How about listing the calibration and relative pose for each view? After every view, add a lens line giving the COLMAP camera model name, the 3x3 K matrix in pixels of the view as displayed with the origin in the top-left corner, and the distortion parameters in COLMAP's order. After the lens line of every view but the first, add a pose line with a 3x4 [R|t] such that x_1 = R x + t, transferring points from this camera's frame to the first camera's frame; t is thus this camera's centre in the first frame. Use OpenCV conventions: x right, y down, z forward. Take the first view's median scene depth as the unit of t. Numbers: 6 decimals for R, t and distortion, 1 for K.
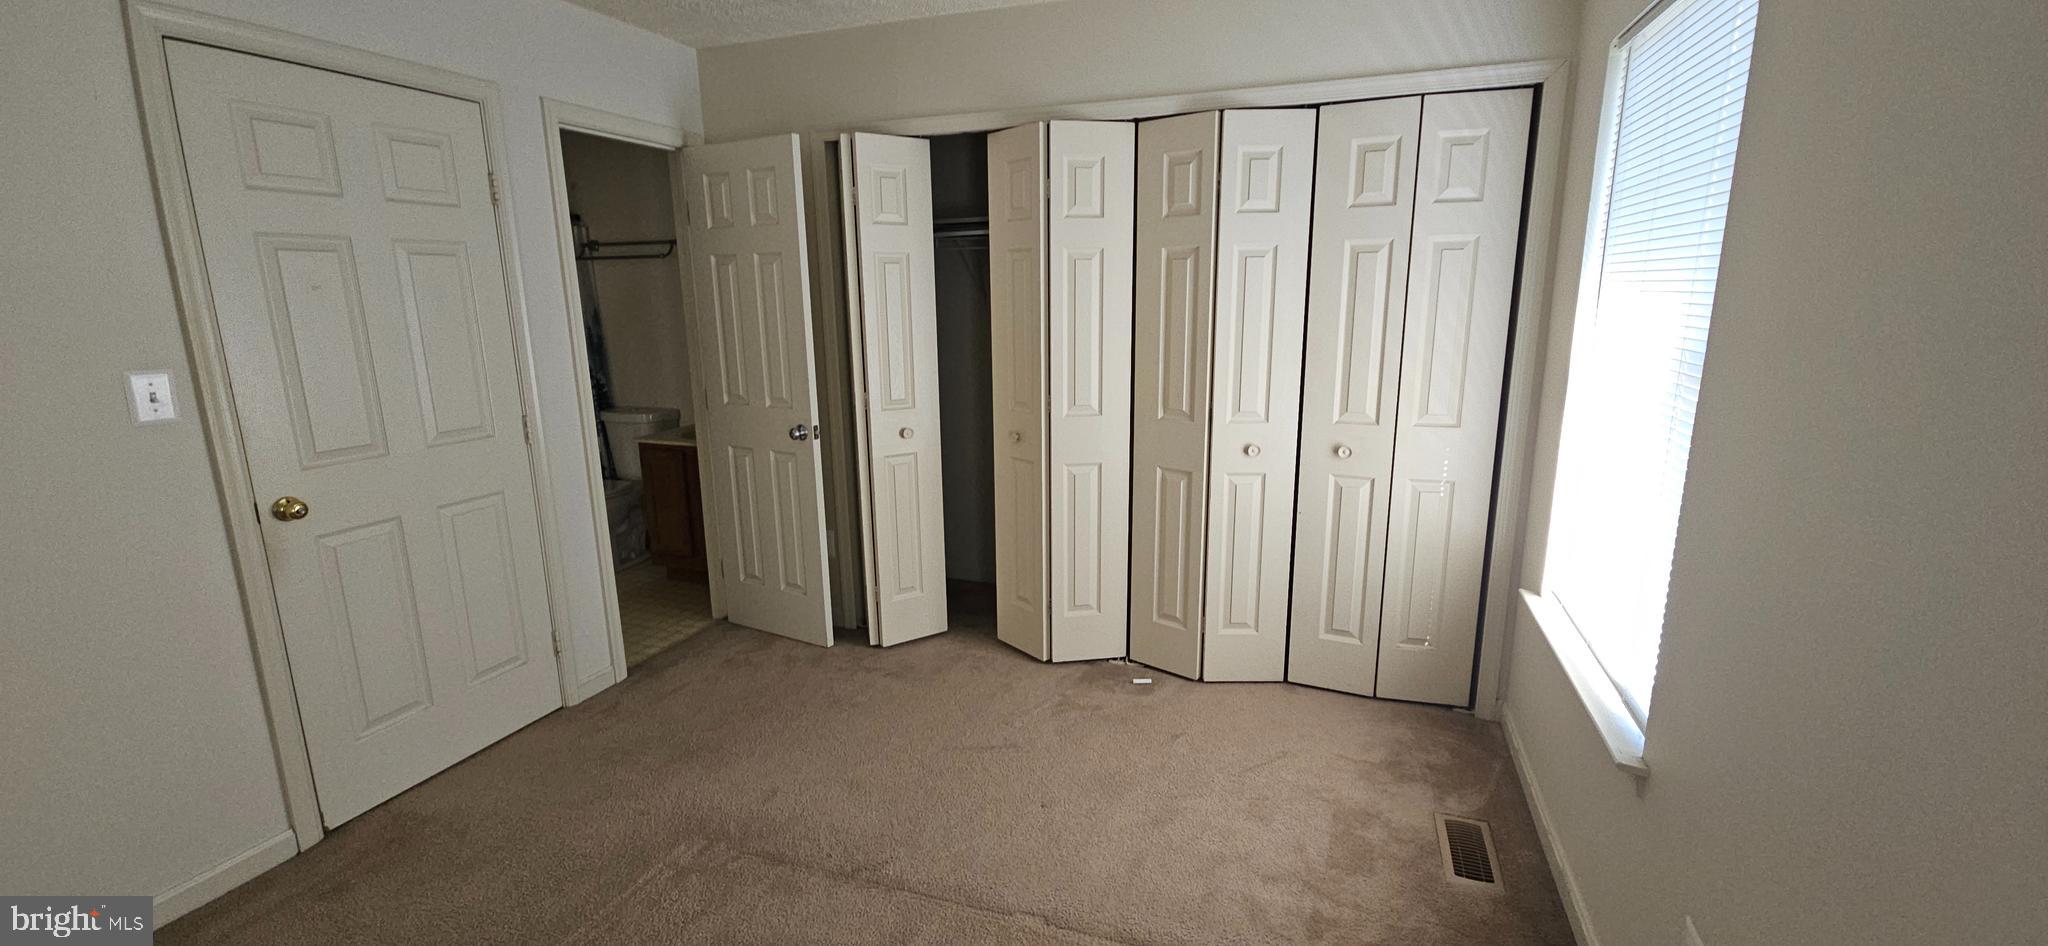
lens RADIAL K [[845.4, 0, 1025.1], [0, 845.4, 471.0], [0, 0, 1]] dist [0.015630, 0.000092]
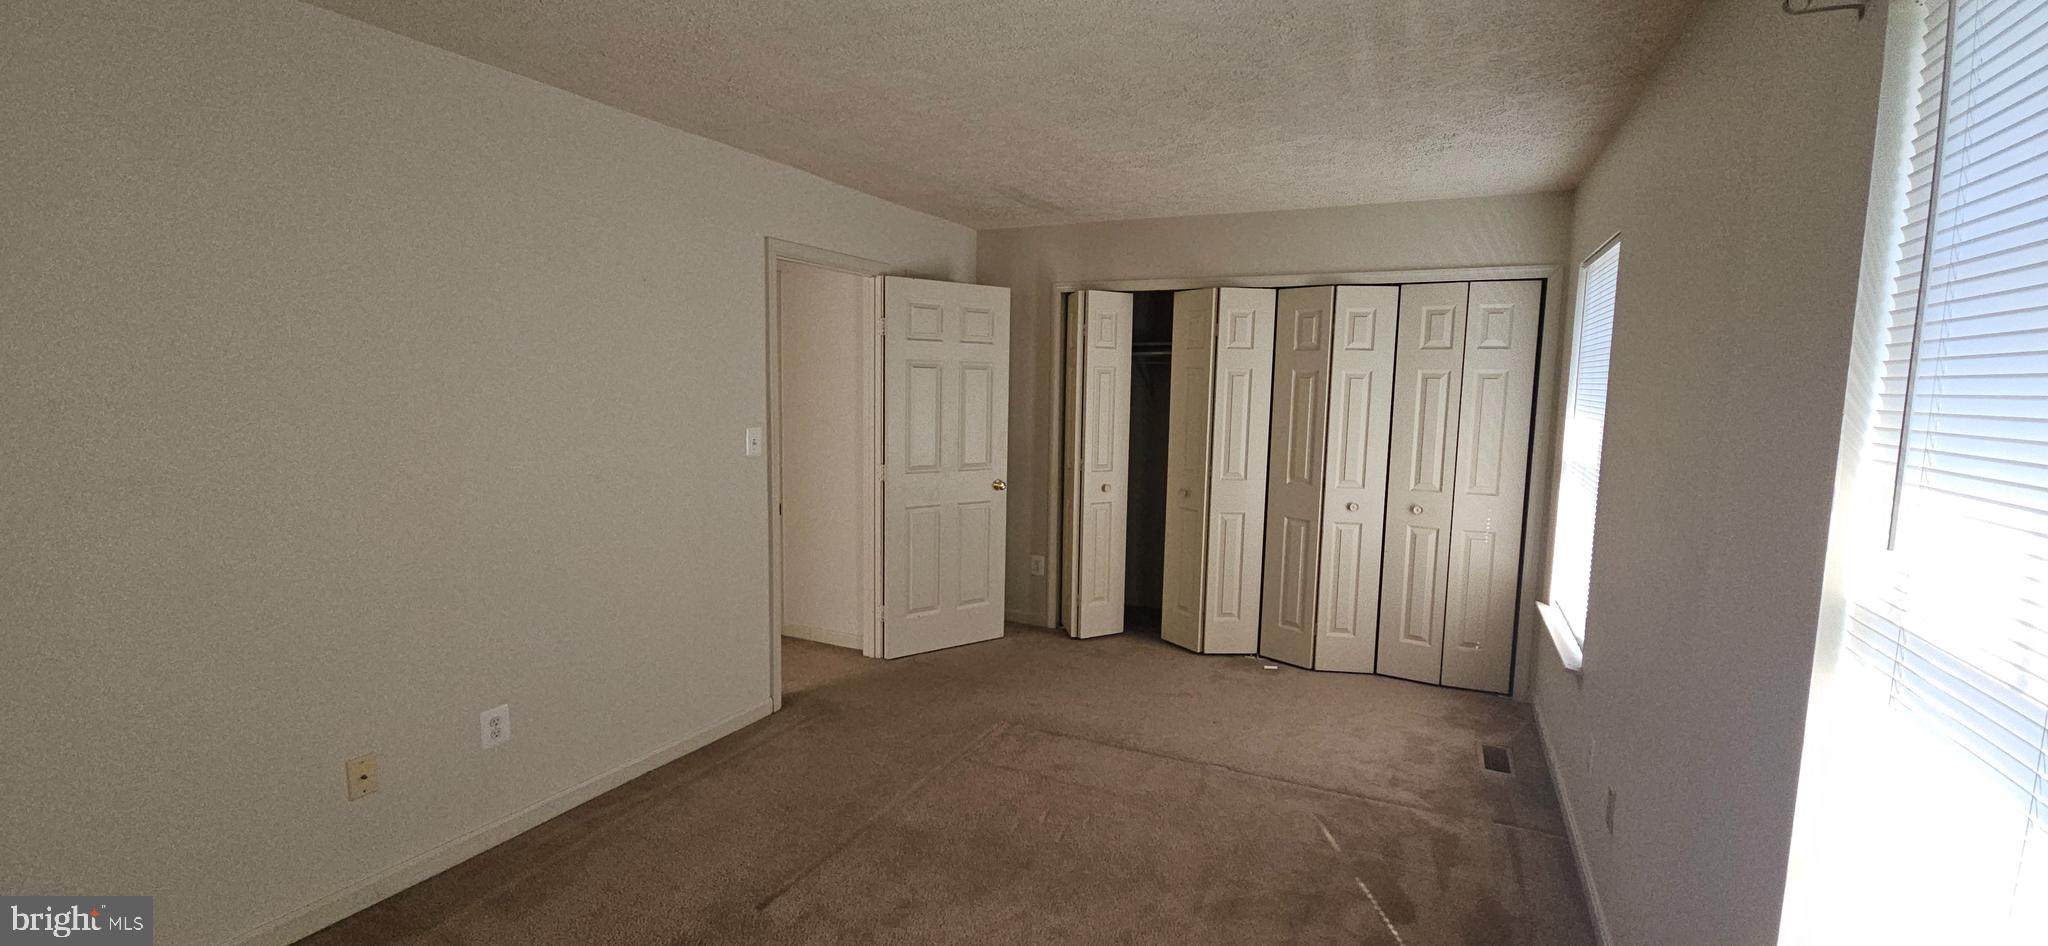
lens RADIAL K [[845.4, 0, 1029.2], [0, 845.4, 475.8], [0, 0, 1]] dist [0.015630, 0.000092]
pose [[0.995523, 0.039484, -0.085880, -0.171828], [-0.047694, 0.994262, -0.095752, 0.091916], [0.081607, 0.099419, 0.991694, -0.524413]]
